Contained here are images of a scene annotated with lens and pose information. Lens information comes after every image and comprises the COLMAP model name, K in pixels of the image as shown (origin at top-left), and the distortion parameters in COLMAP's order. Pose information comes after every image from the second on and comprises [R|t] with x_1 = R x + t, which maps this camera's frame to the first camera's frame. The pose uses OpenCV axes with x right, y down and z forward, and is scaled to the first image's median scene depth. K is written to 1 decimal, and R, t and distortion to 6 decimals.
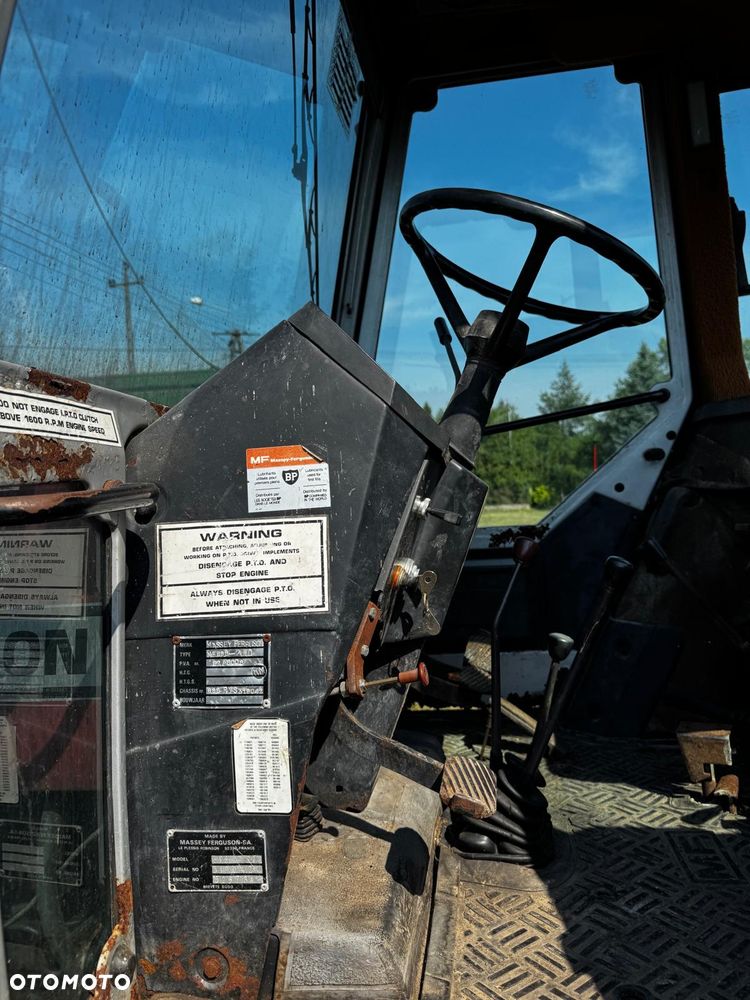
lens RADIAL K [[720.1, 0, 374.7], [0, 720.1, 501.5], [0, 0, 1]] dist [0.034083, -0.045199]
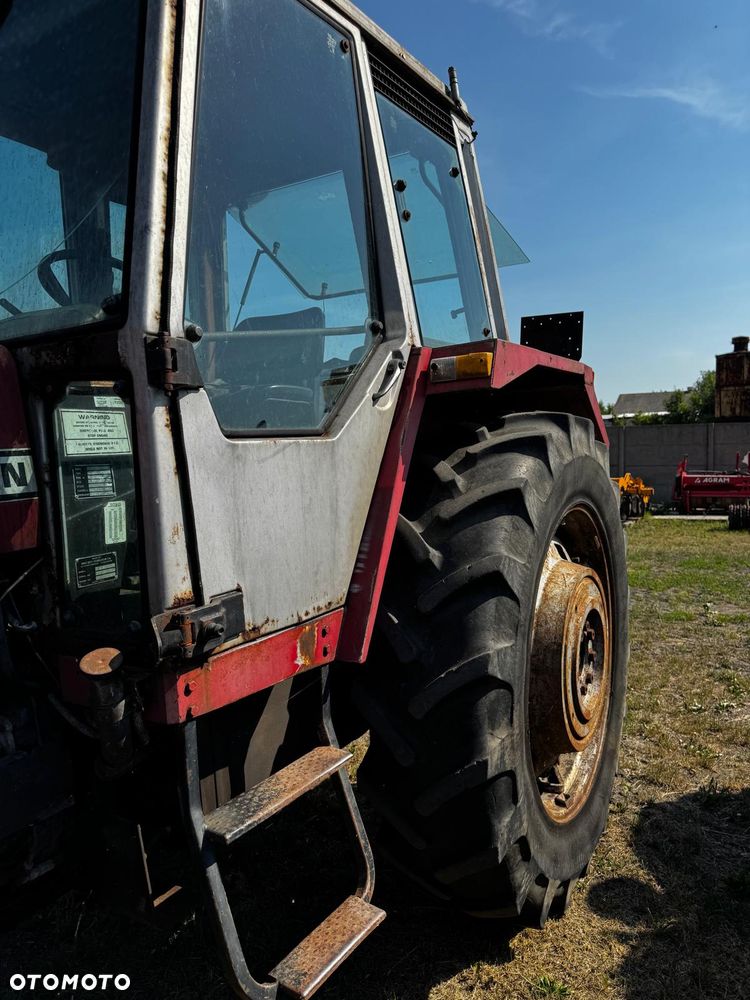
lens RADIAL K [[720.1, 0, 375.7], [0, 720.1, 501.5], [0, 0, 1]] dist [0.034083, -0.045199]
pose [[0.360130, -0.027040, 0.932510, -1.886331], [0.000218, 0.999582, 0.028901, 0.234777], [-0.932902, -0.010205, 0.359985, -0.520764]]
